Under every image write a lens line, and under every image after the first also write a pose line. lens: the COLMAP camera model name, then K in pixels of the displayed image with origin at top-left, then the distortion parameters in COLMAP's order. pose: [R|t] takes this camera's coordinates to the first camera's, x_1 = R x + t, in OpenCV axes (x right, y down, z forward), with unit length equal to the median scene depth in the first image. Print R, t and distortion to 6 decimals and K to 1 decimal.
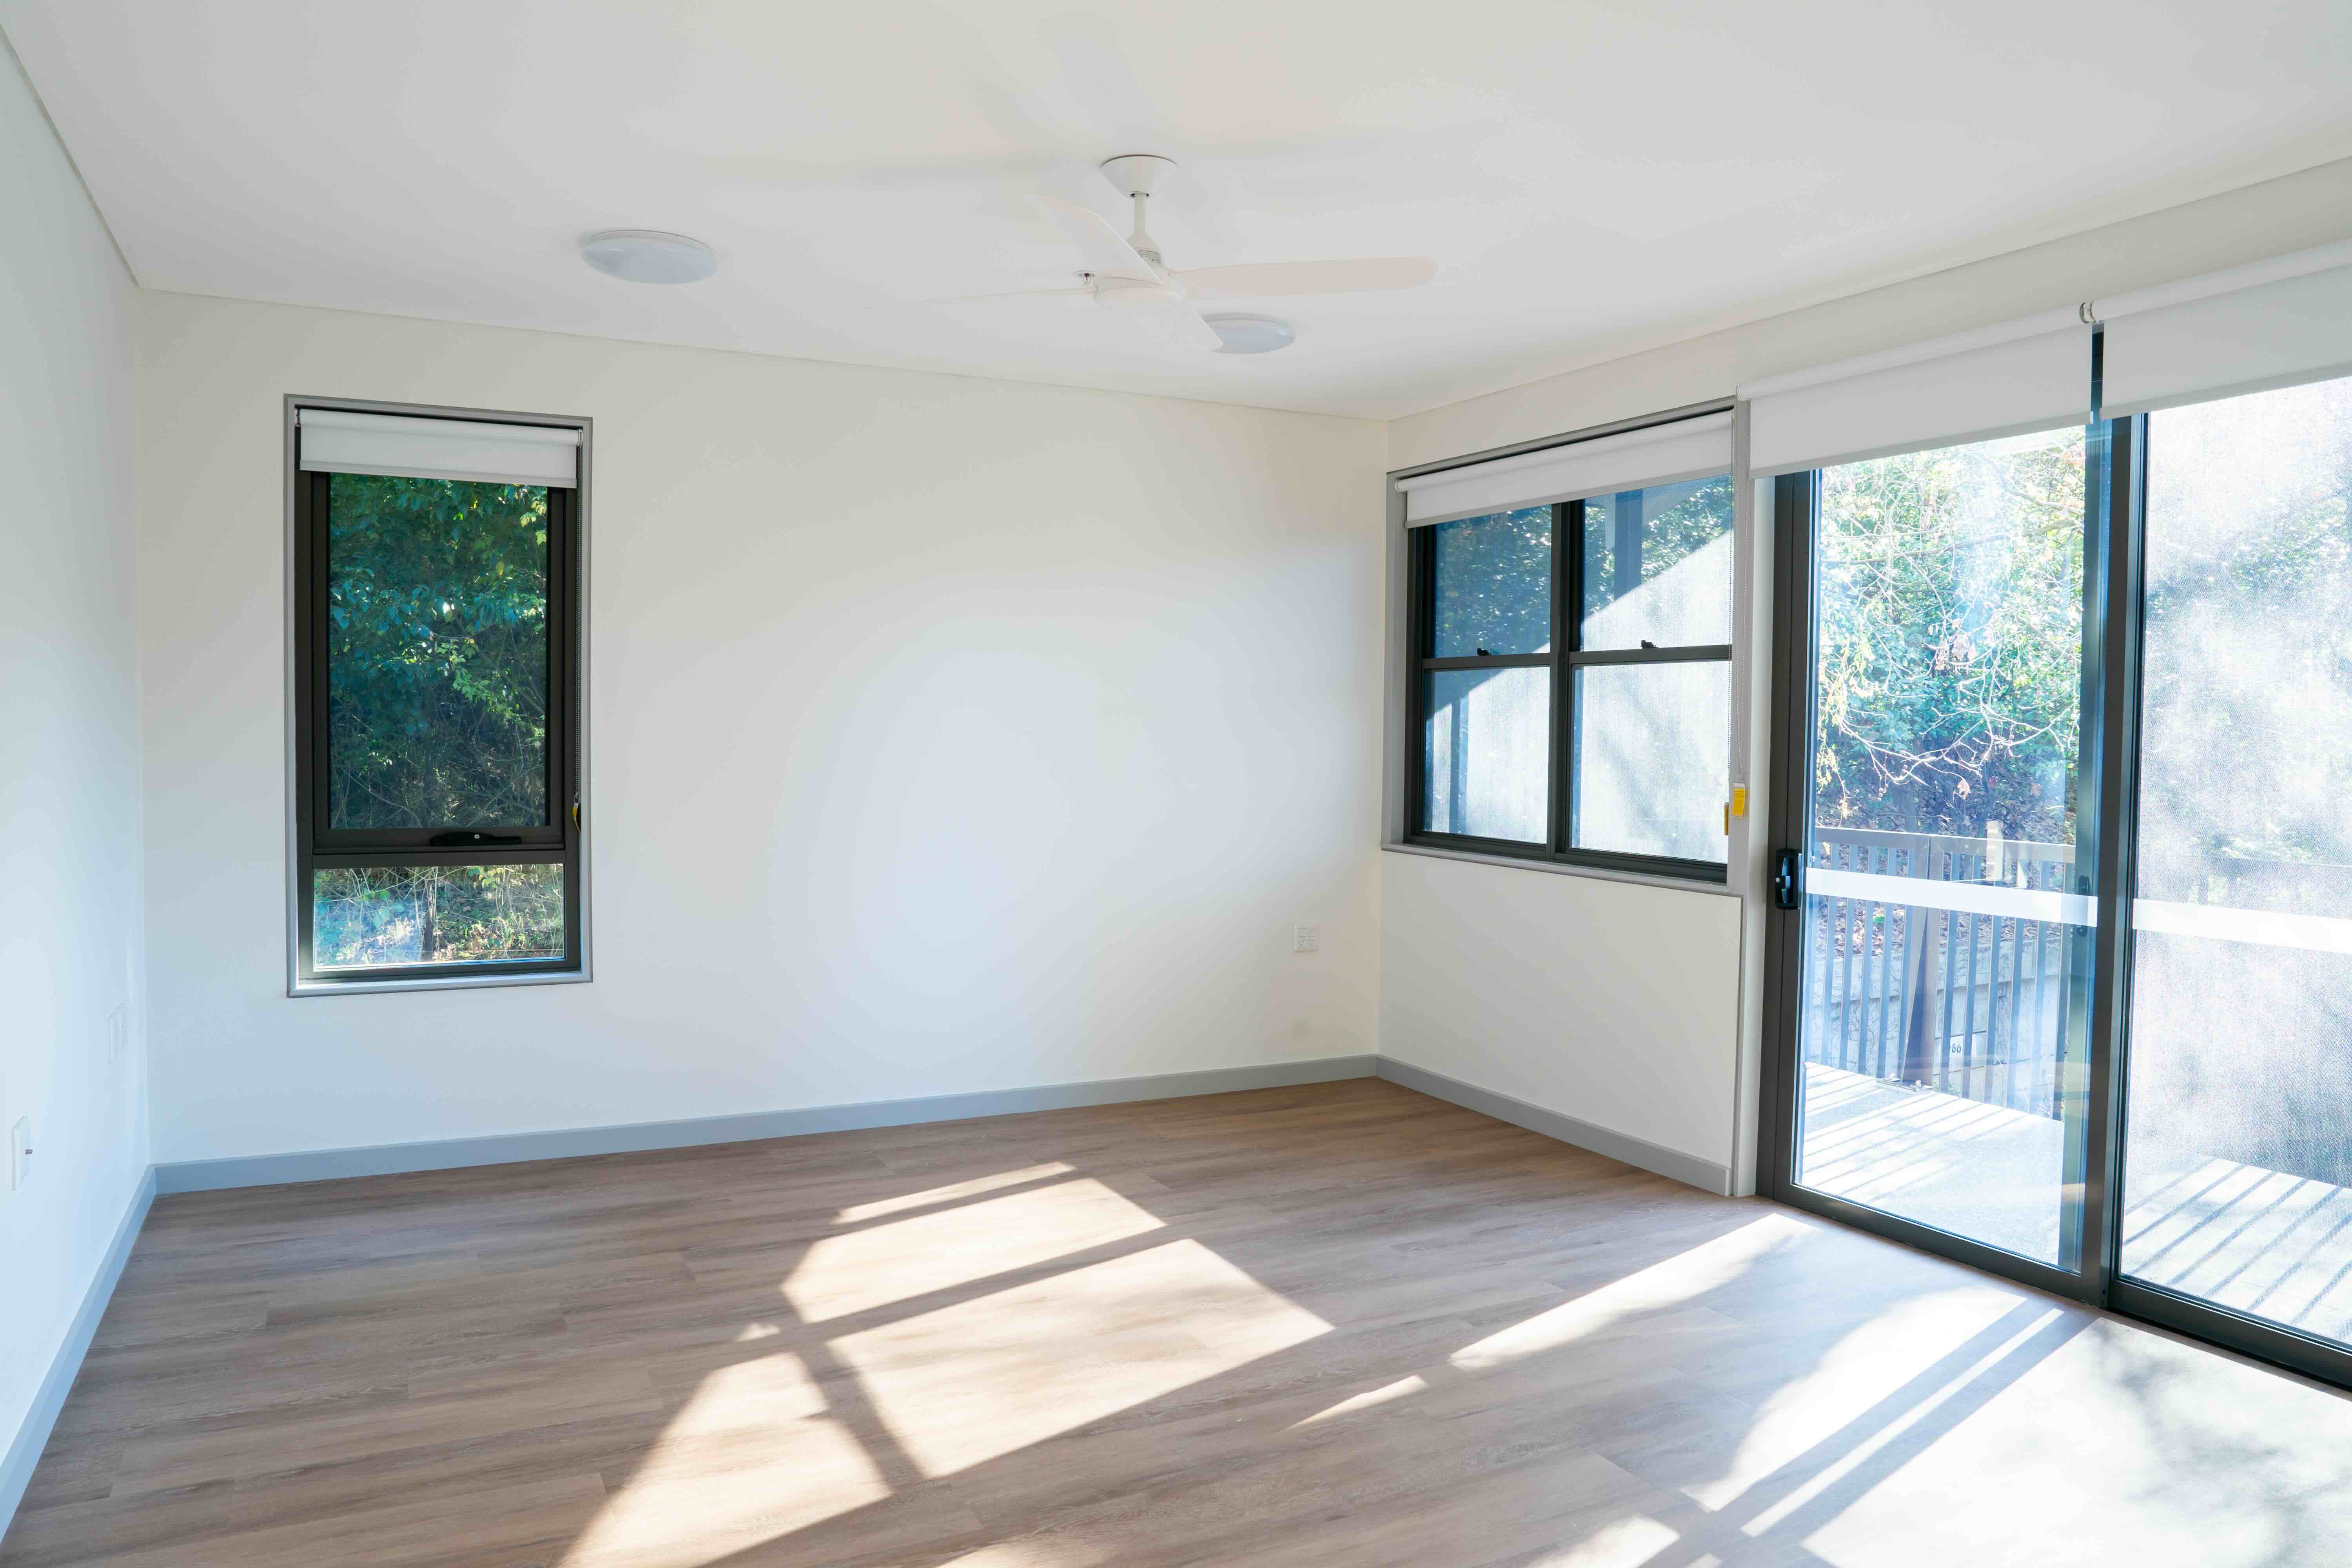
lens RADIAL K [[1674.7, 0, 1172.5], [0, 1674.7, 764.9], [0, 0, 1]] dist [-0.120642, 0.086653]
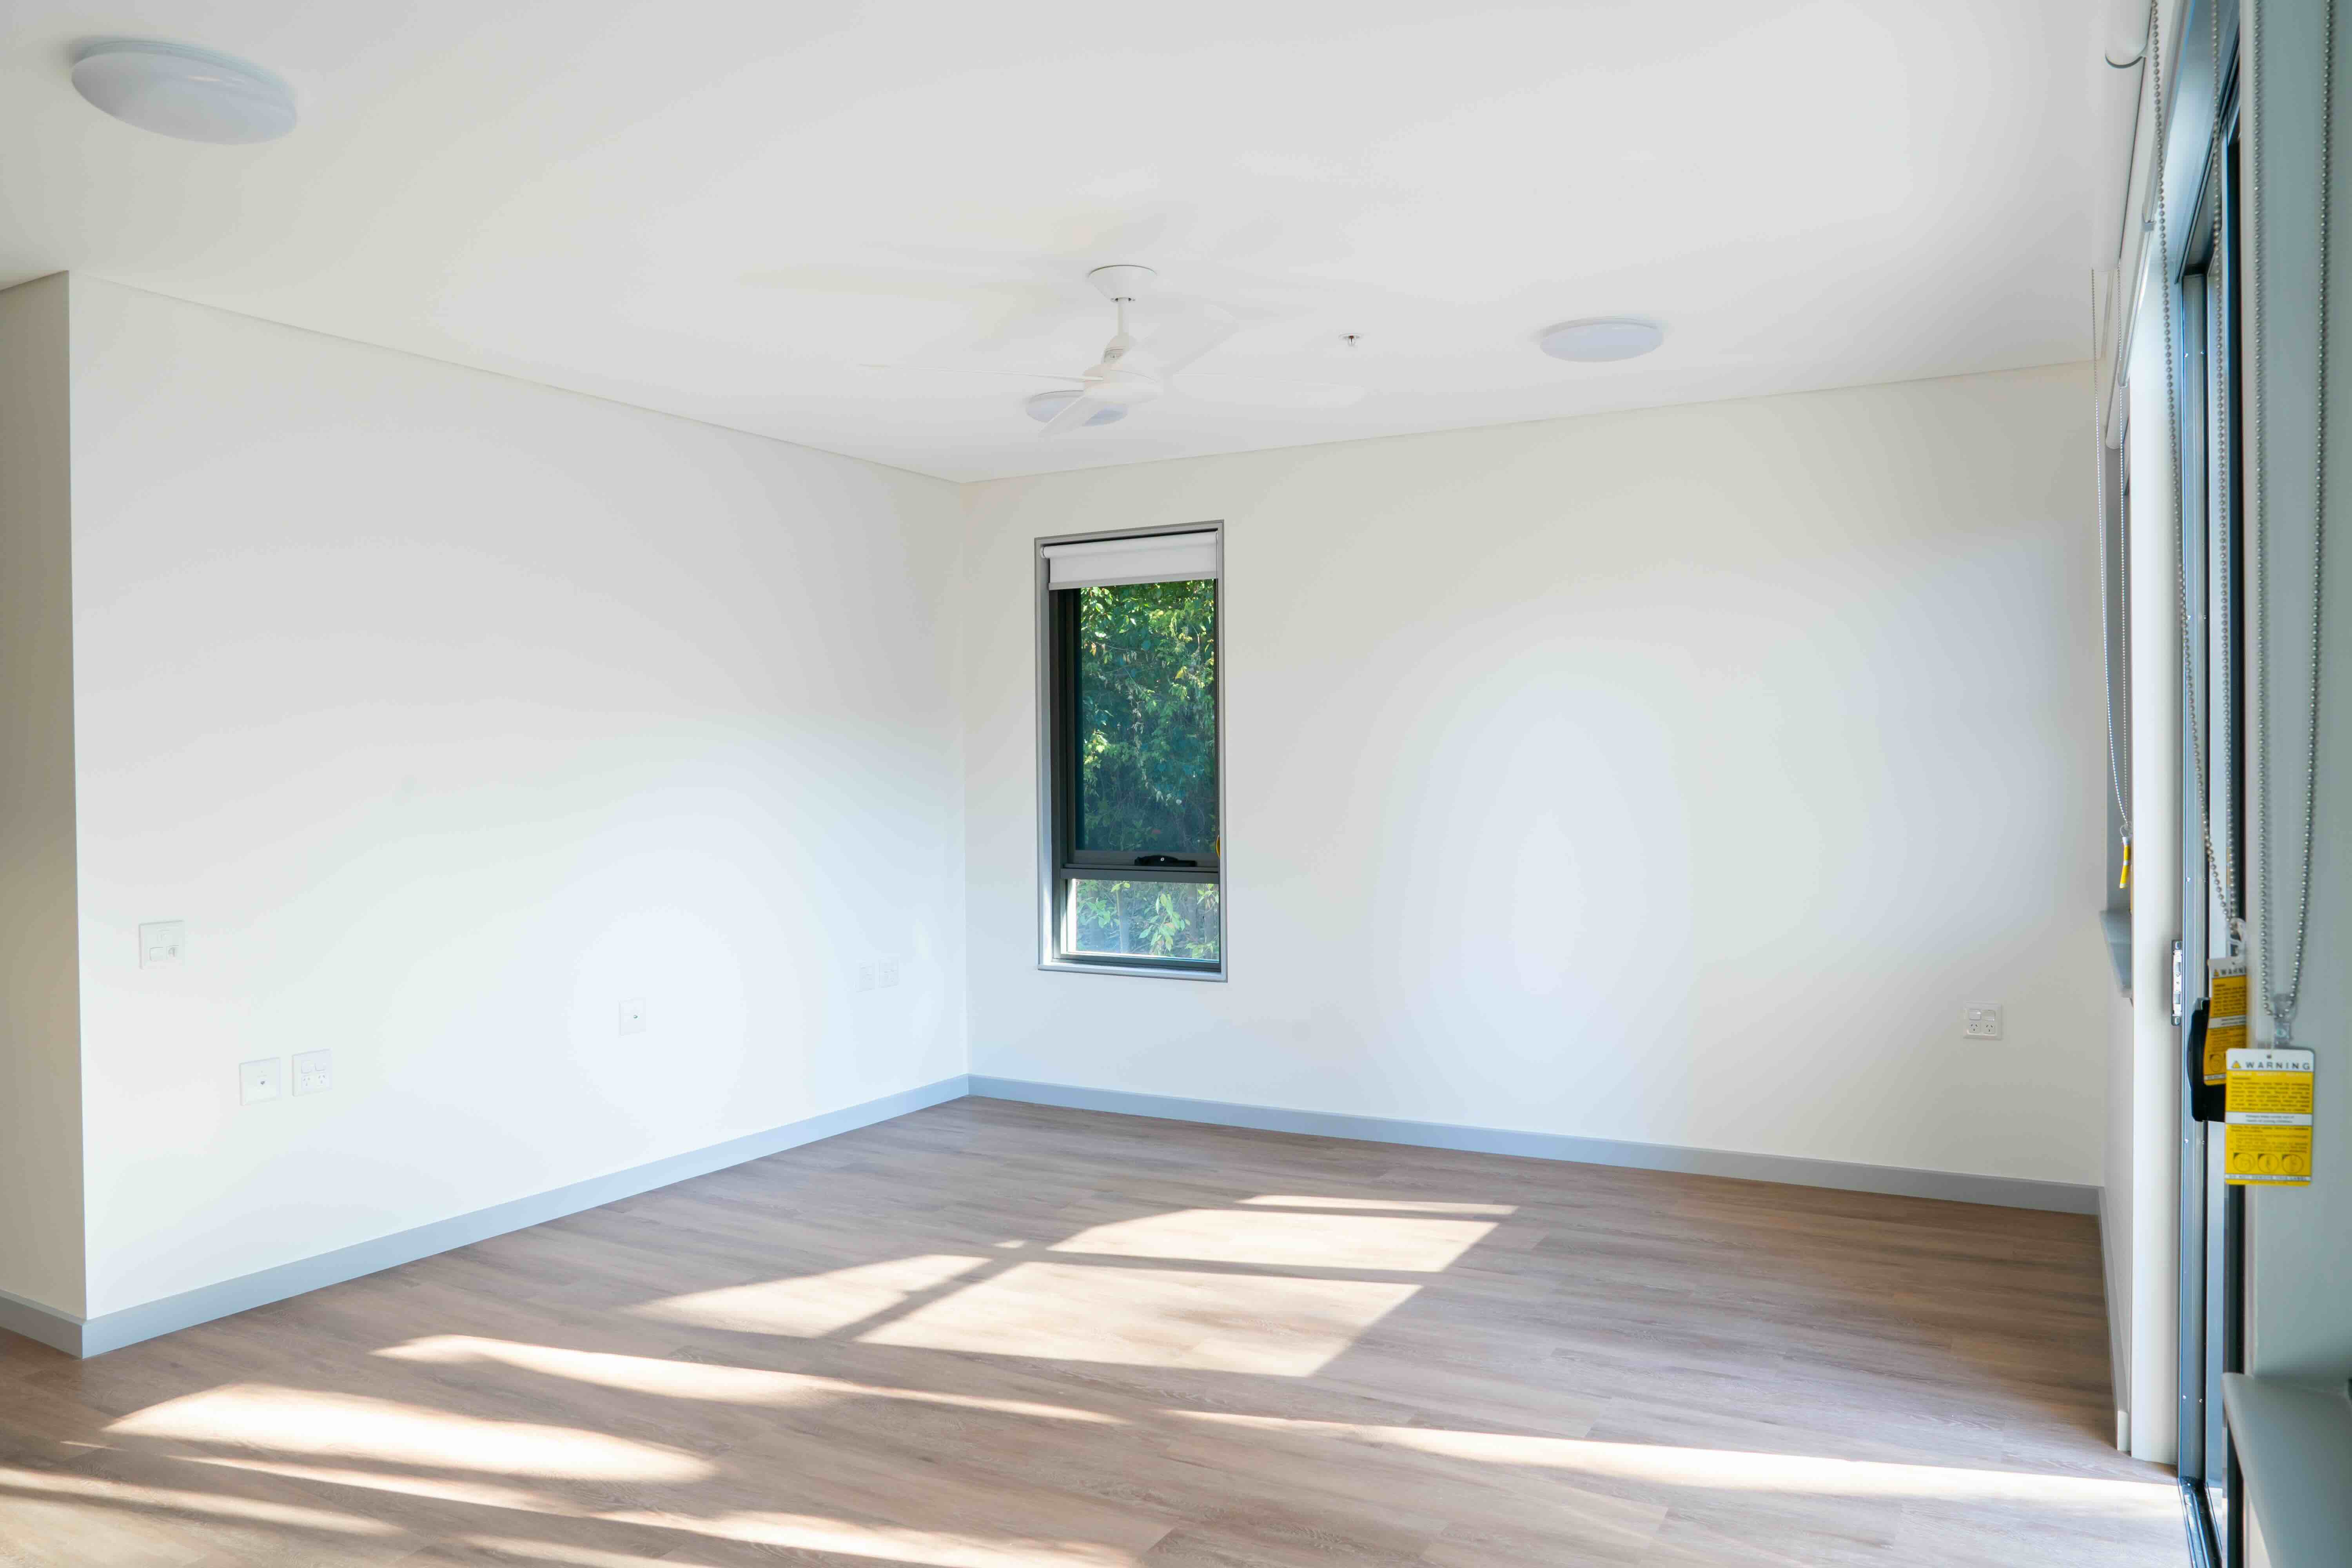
lens RADIAL K [[1674.7, 0, 1167.4], [0, 1674.7, 767.4], [0, 0, 1]] dist [-0.120642, 0.086653]
pose [[0.541793, -0.009057, -0.840463, 0.764255], [-0.010569, 0.999789, -0.017587, -0.005878], [0.840446, 0.018412, 0.541583, 0.332753]]
